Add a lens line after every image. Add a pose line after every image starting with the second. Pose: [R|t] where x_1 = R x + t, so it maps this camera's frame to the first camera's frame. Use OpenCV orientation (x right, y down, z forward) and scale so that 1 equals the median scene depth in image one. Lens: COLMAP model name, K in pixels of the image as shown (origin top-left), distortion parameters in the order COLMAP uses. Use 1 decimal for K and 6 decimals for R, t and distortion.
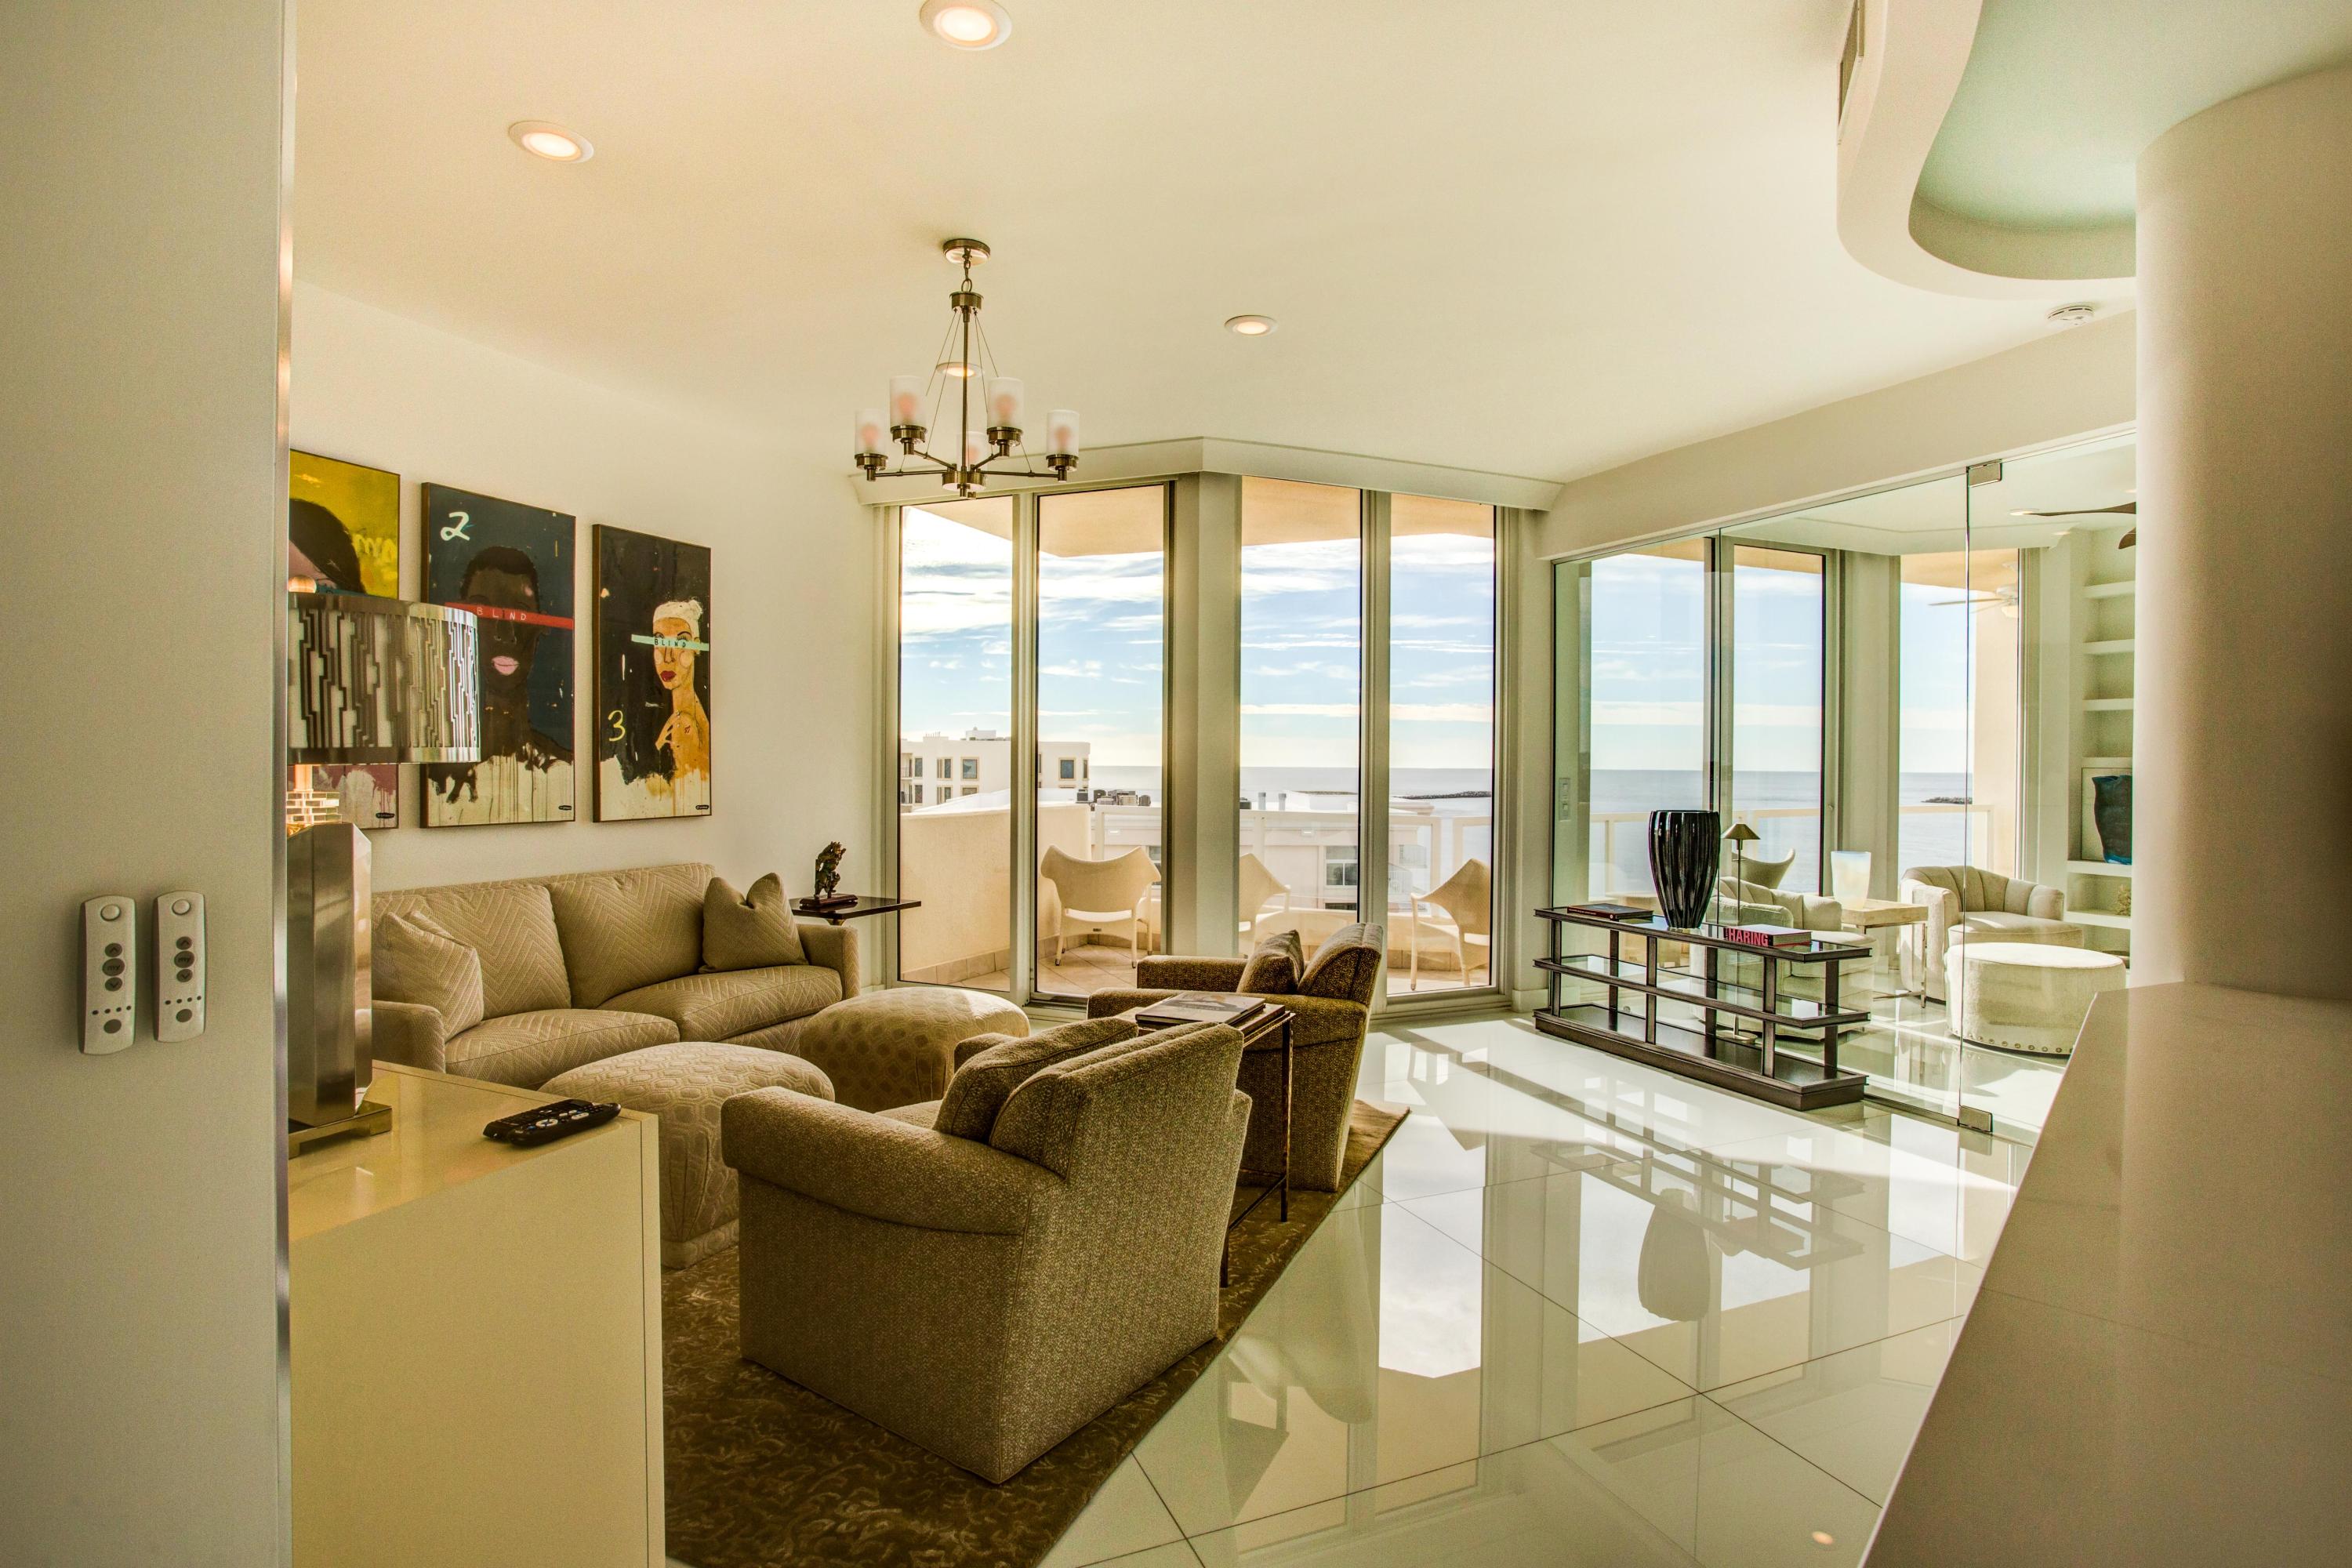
lens RADIAL K [[1169.5, 0, 1165.5], [0, 1169.5, 769.7], [0, 0, 1]] dist [-0.063976, 0.026591]
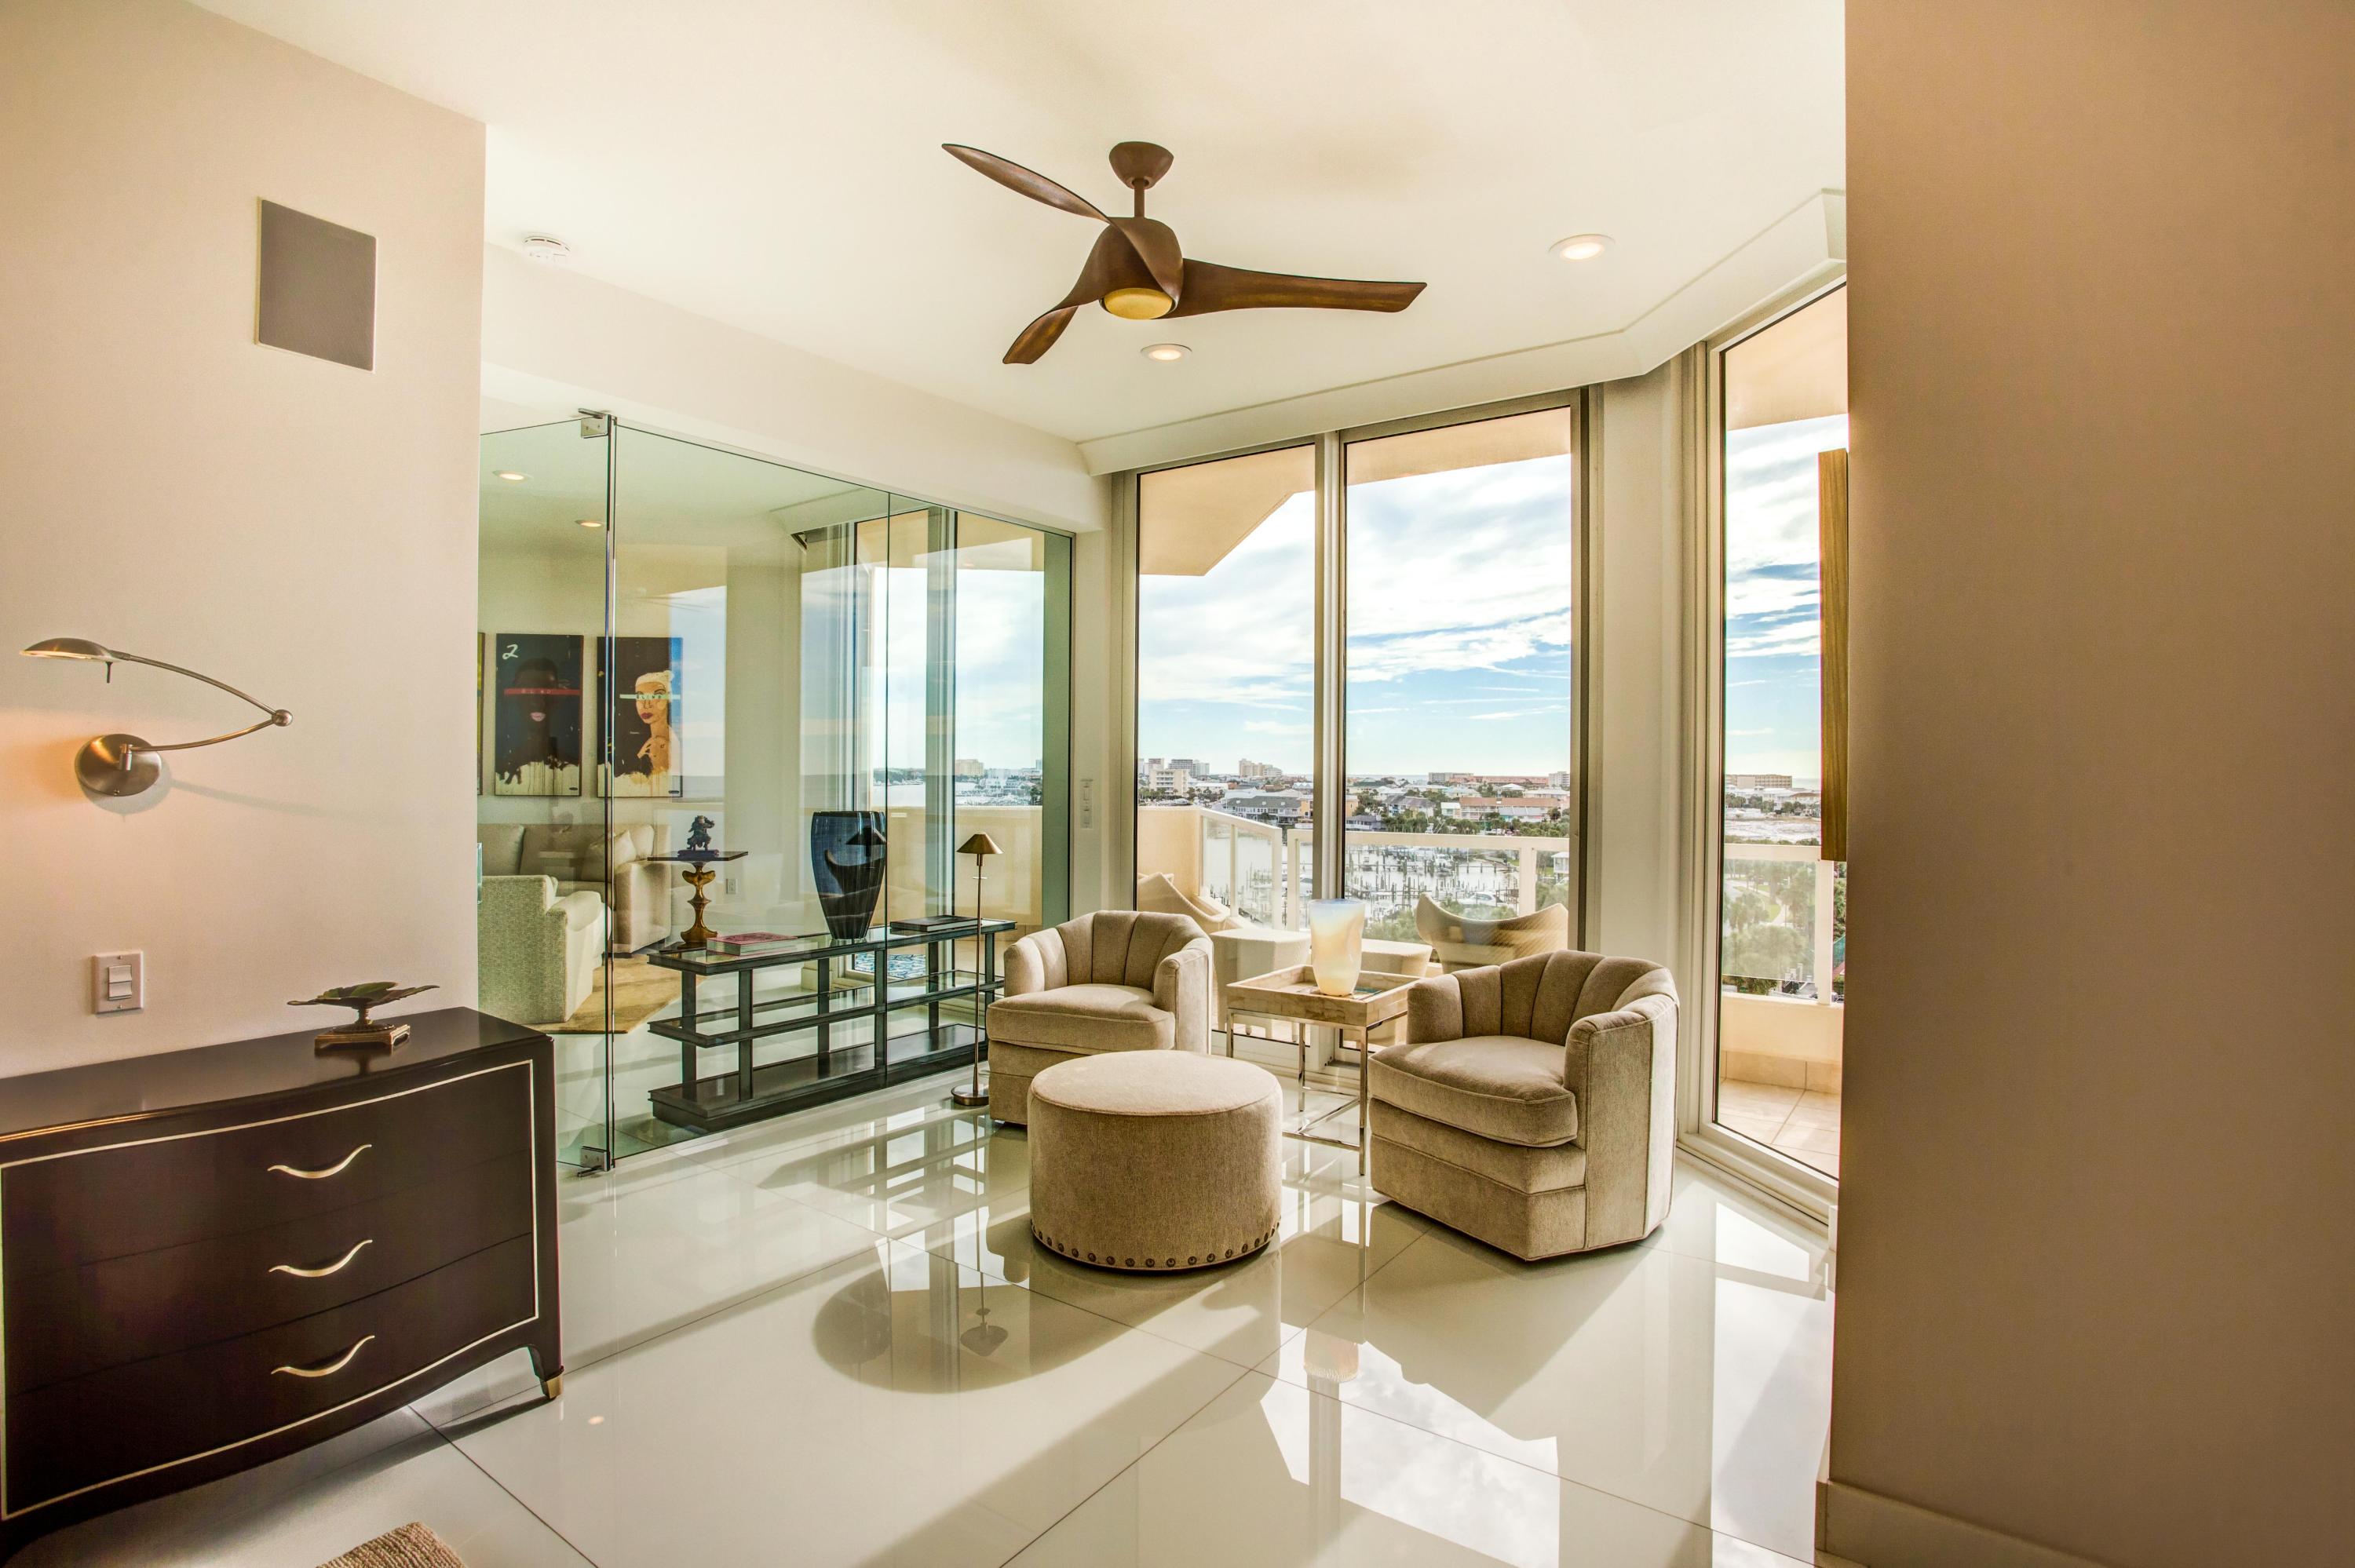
lens RADIAL K [[1170.8, 0, 1187.1], [0, 1170.8, 779.7], [0, 0, 1]] dist [-0.063976, 0.026591]
pose [[0.539679, 0.006960, -0.841842, 1.473738], [-0.009252, 0.999954, 0.002335, 0.003557], [0.841820, 0.006528, 0.539718, 0.741143]]
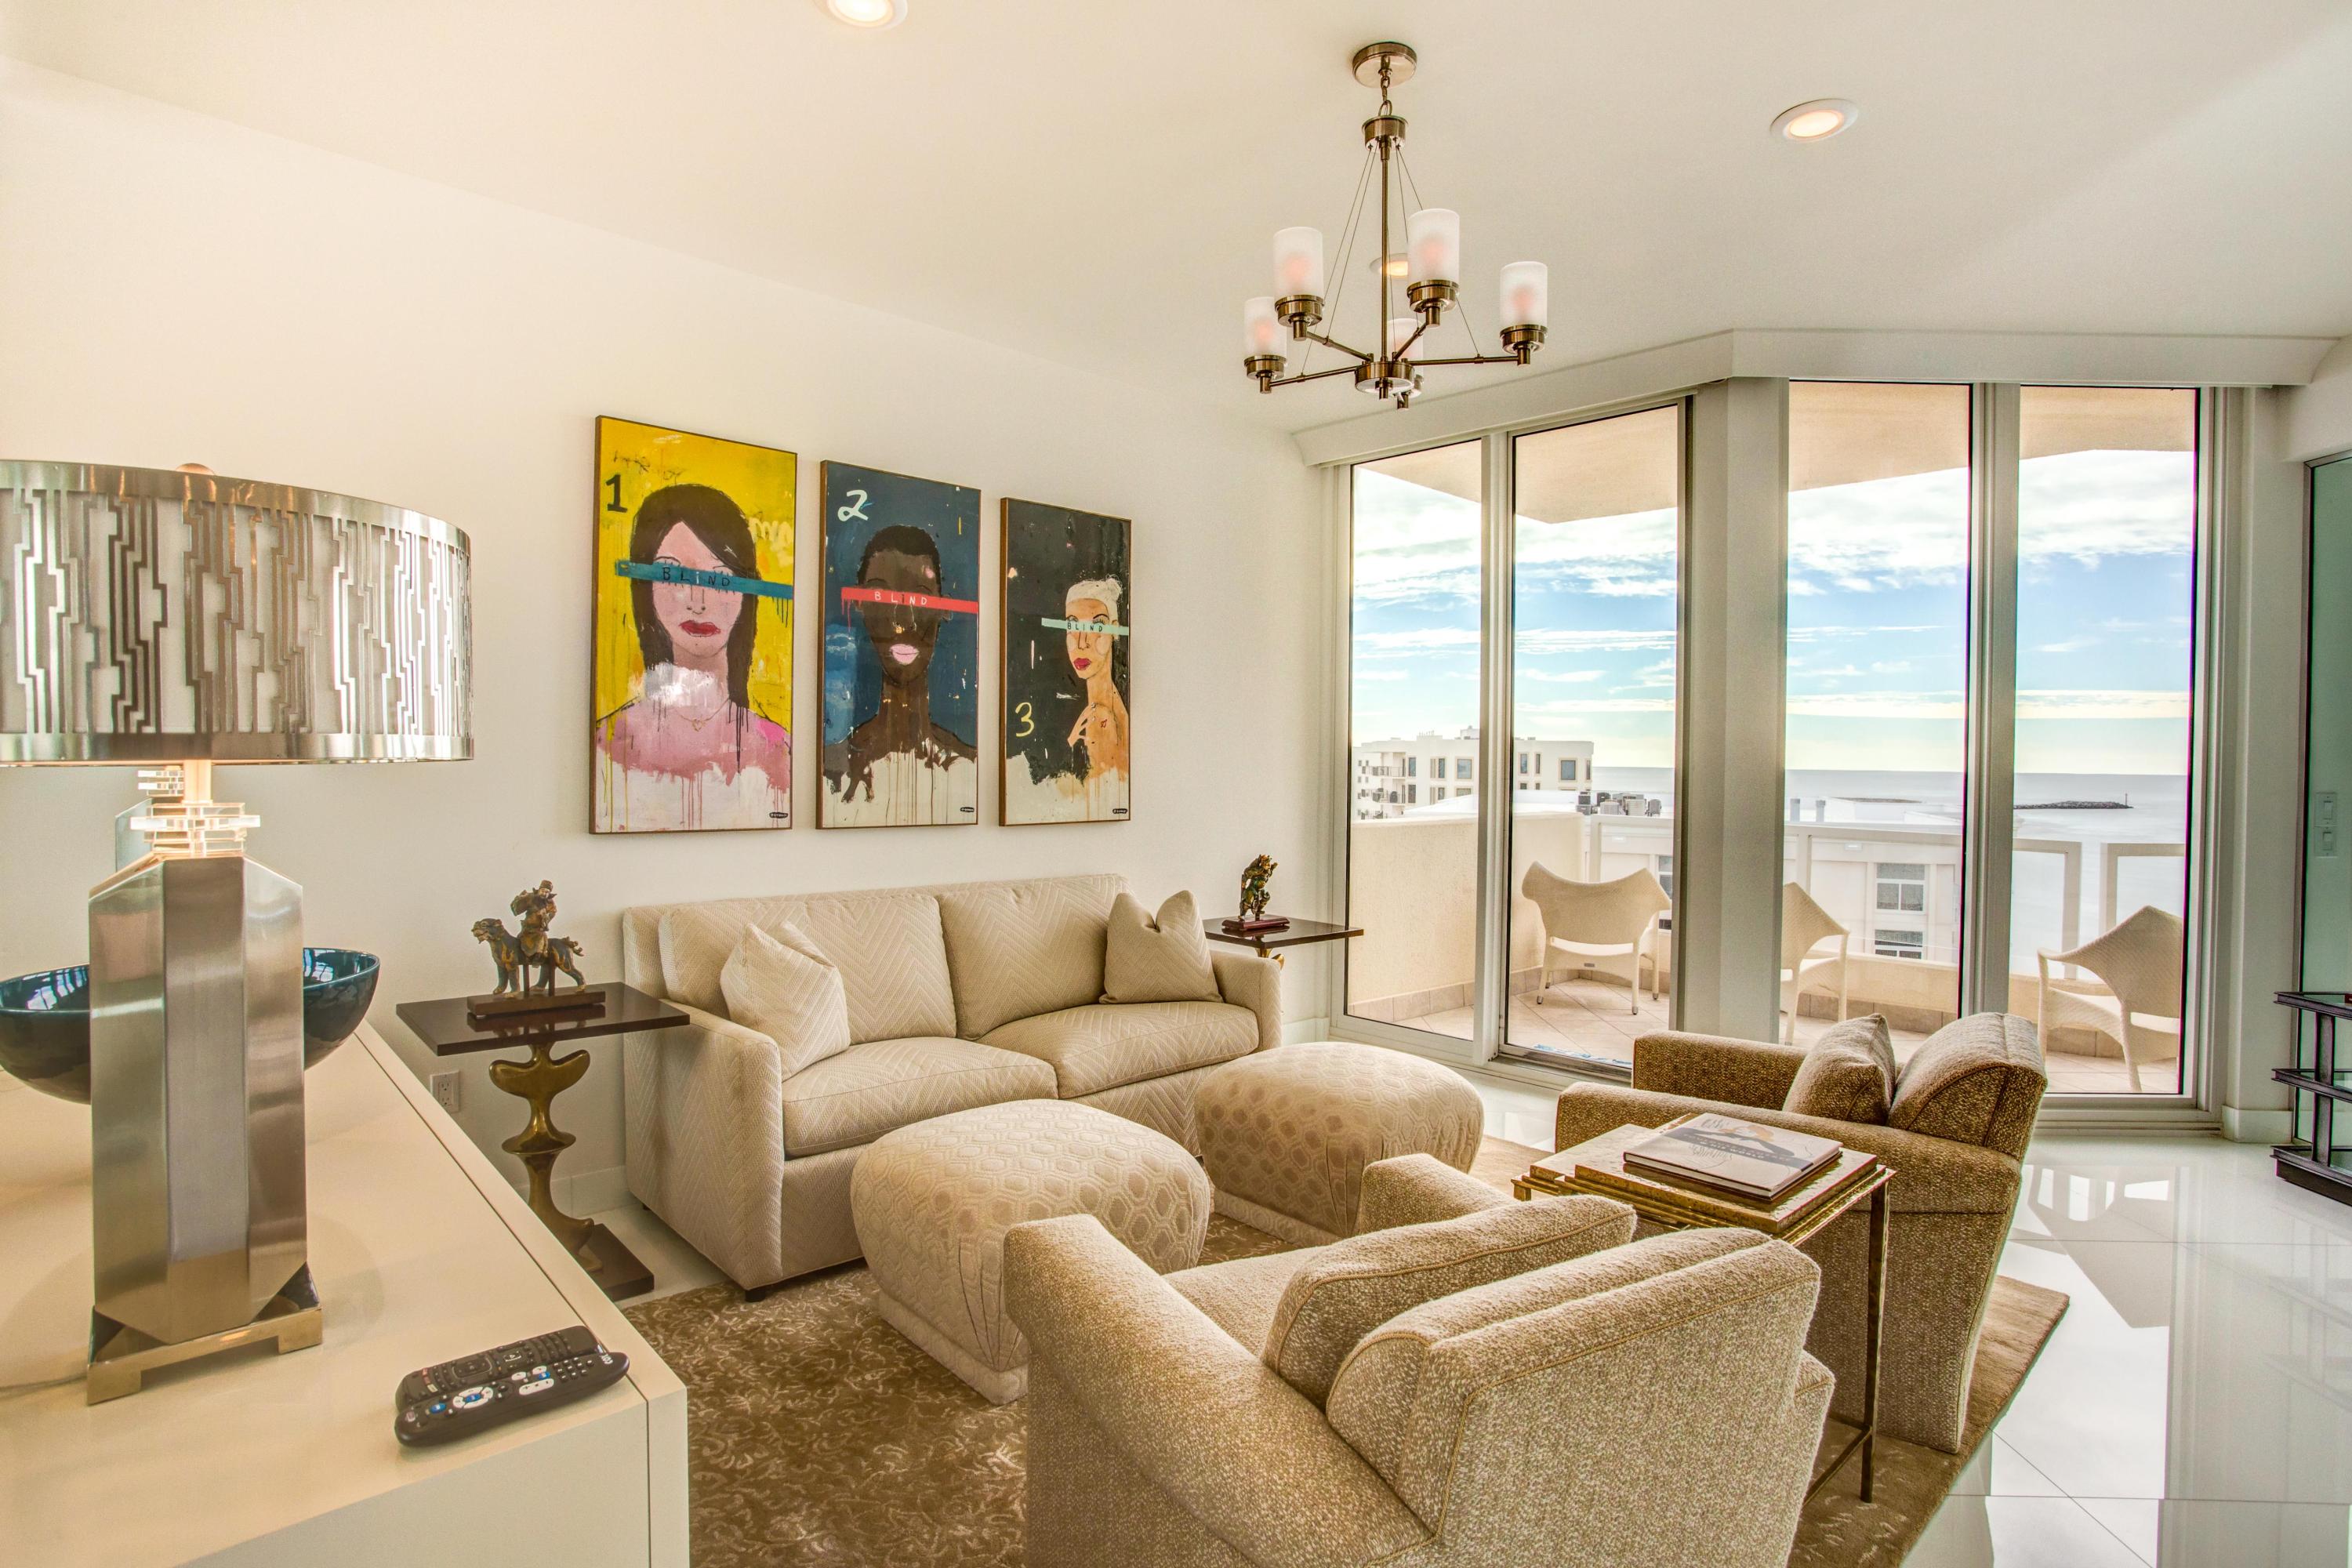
lens RADIAL K [[1169.5, 0, 1180.8], [0, 1169.5, 769.8], [0, 0, 1]] dist [-0.063976, 0.026591]
pose [[0.918448, 0.009178, -0.395436, -0.000446], [-0.008968, 0.999957, 0.002380, -0.001908], [0.395440, 0.001360, 0.918491, 0.195411]]
